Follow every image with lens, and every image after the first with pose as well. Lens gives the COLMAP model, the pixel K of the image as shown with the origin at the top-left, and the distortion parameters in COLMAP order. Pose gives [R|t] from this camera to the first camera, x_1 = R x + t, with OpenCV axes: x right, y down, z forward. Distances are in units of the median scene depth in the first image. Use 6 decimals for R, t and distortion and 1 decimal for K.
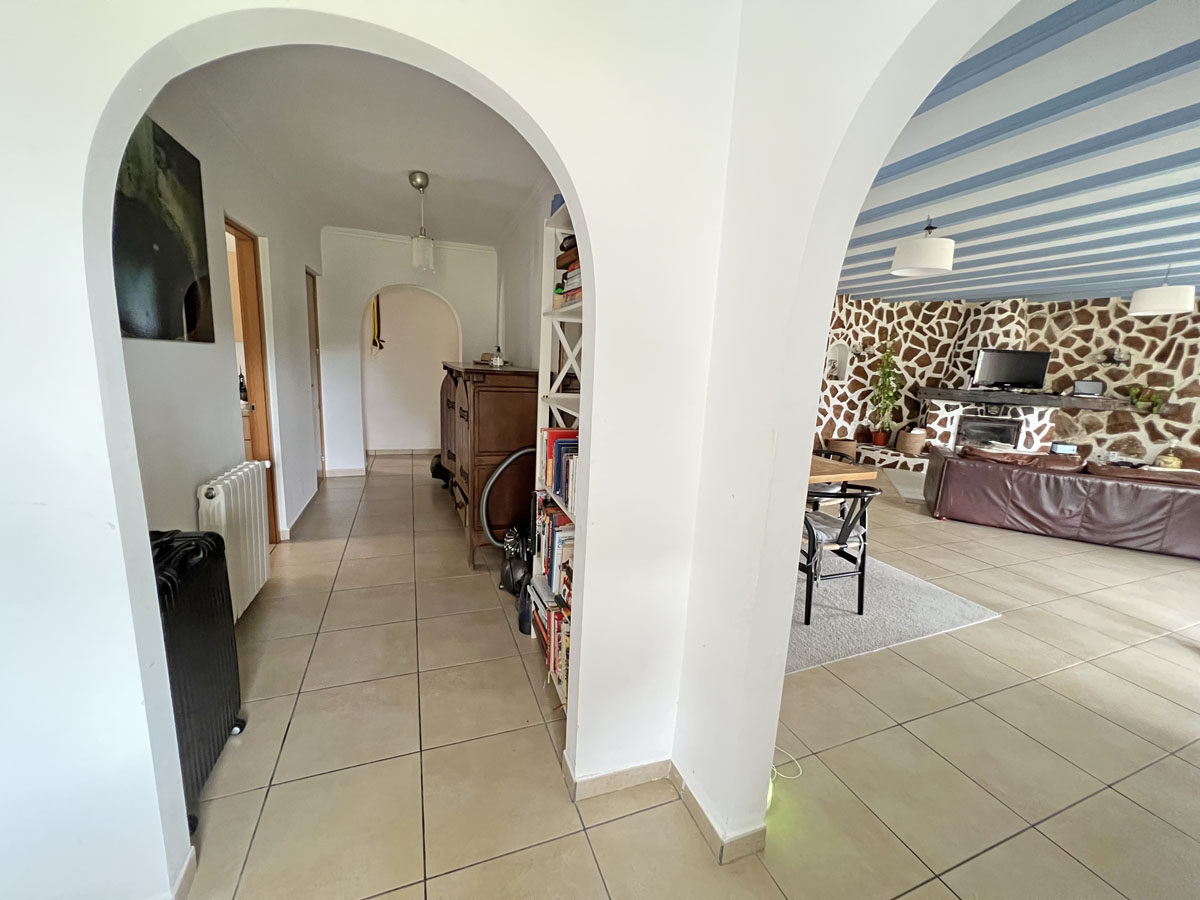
lens RADIAL K [[479.9, 0, 600.2], [0, 479.9, 446.9], [0, 0, 1]] dist [-0.003454, 0.000996]
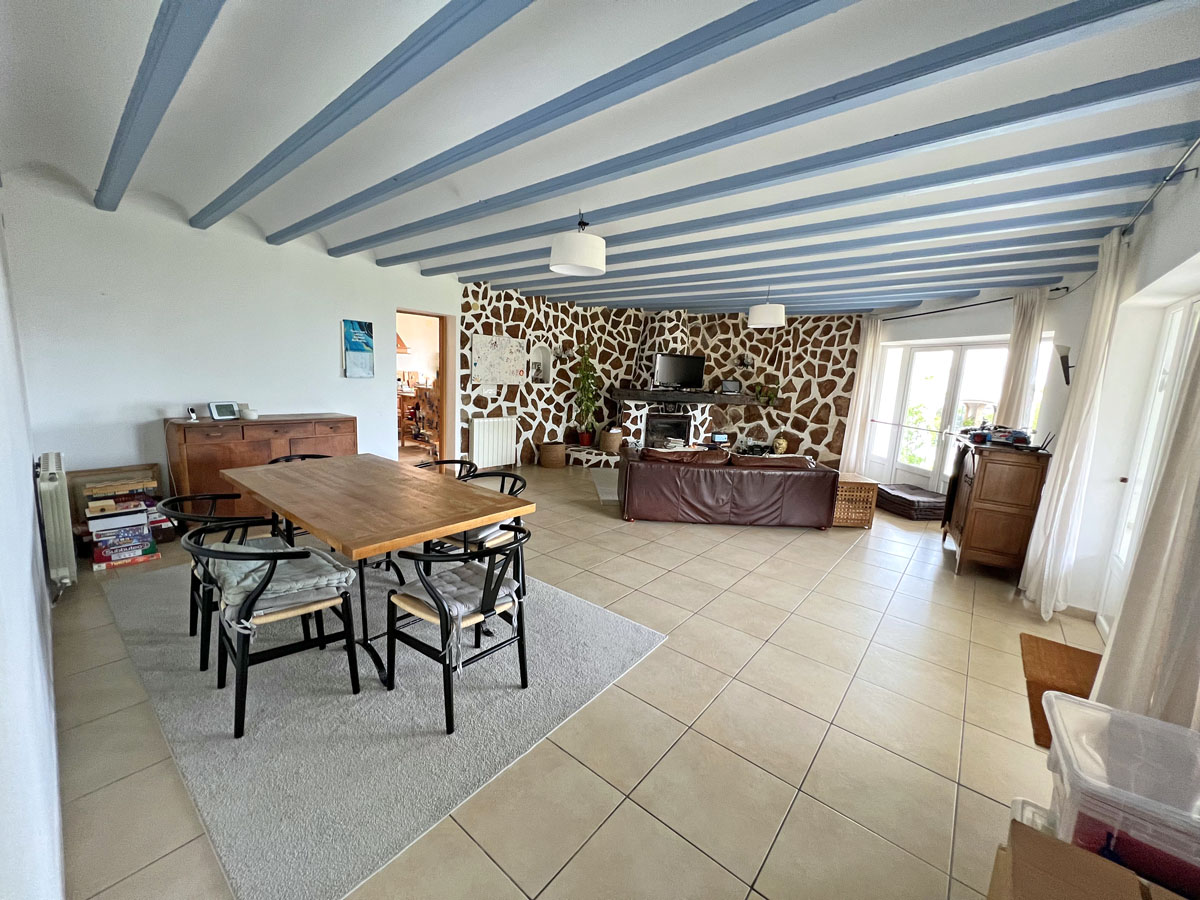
lens RADIAL K [[477.7, 0, 598.7], [0, 477.7, 446.6], [0, 0, 1]] dist [-0.003016, 0.001041]
pose [[0.872763, -0.081734, 0.481252, 0.123659], [0.080926, 0.996467, 0.022475, -0.024231], [-0.481389, 0.019331, 0.876294, 0.096459]]
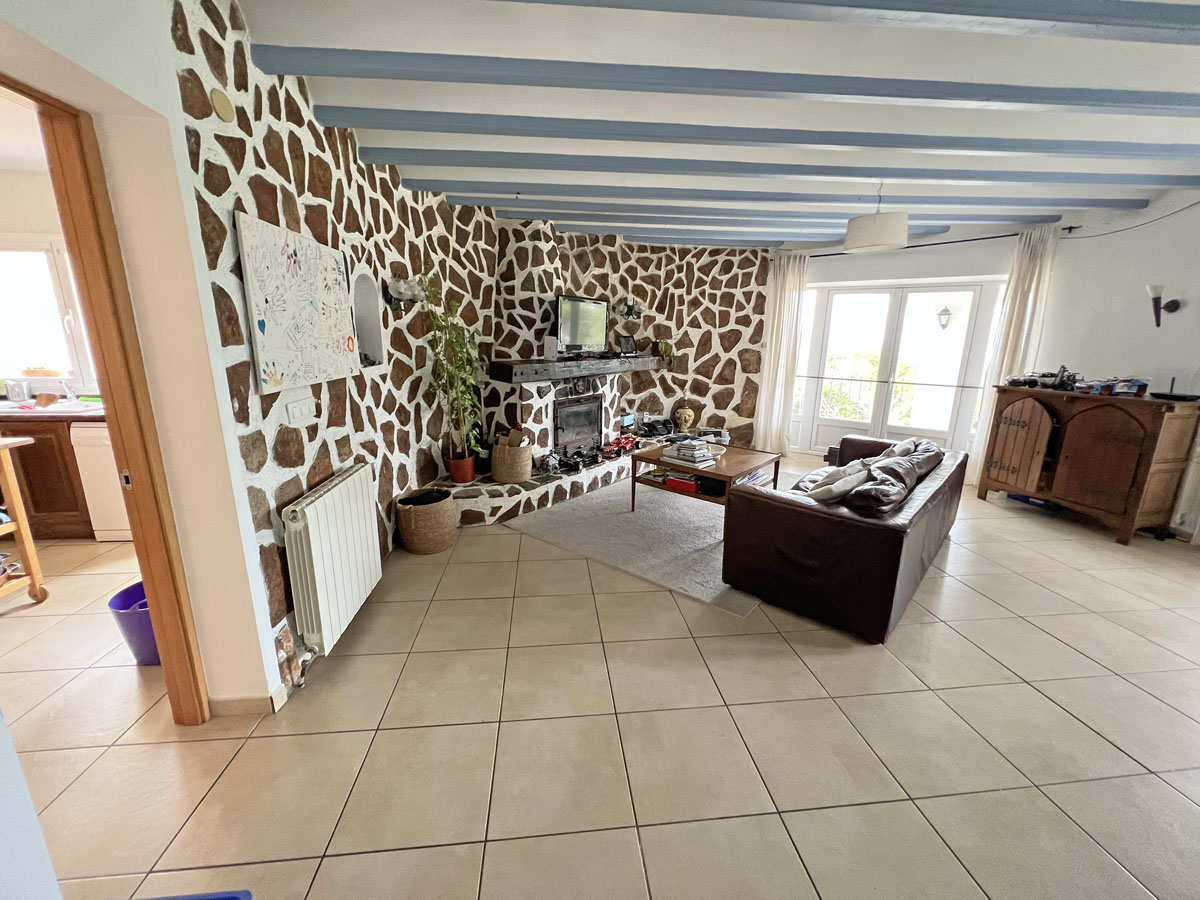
lens RADIAL K [[479.9, 0, 592.8], [0, 479.9, 446.0], [0, 0, 1]] dist [-0.003454, 0.000996]
pose [[0.266952, -0.266415, 0.926153, 0.156989], [0.176678, 0.958270, 0.224728, -0.145082], [-0.947376, 0.103639, 0.302882, 0.772145]]
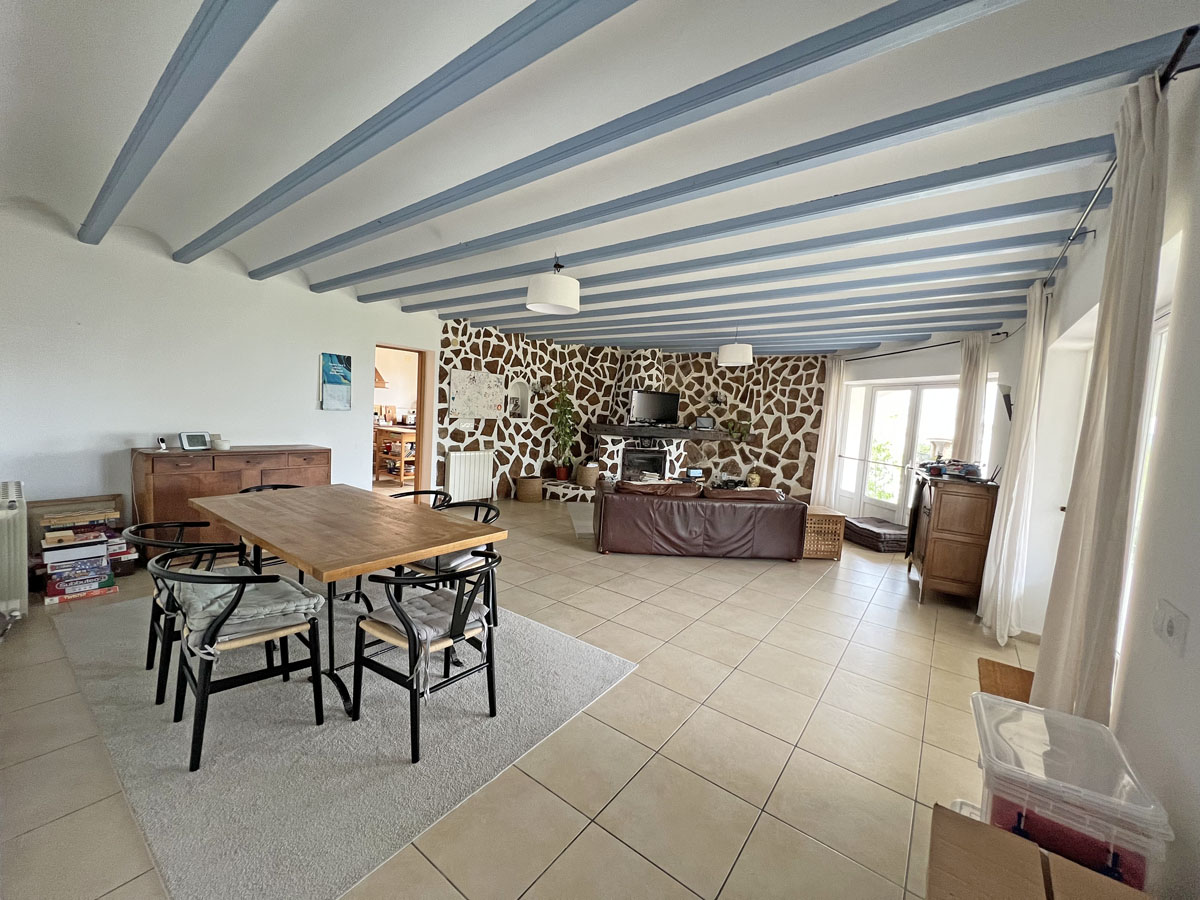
lens RADIAL K [[479.9, 0, 598.8], [0, 479.9, 447.2], [0, 0, 1]] dist [-0.003454, 0.000996]
pose [[0.851782, -0.039980, 0.522368, 0.121319], [0.077814, 0.995679, -0.050678, -0.016837], [-0.518085, 0.083814, 0.851213, 0.079725]]
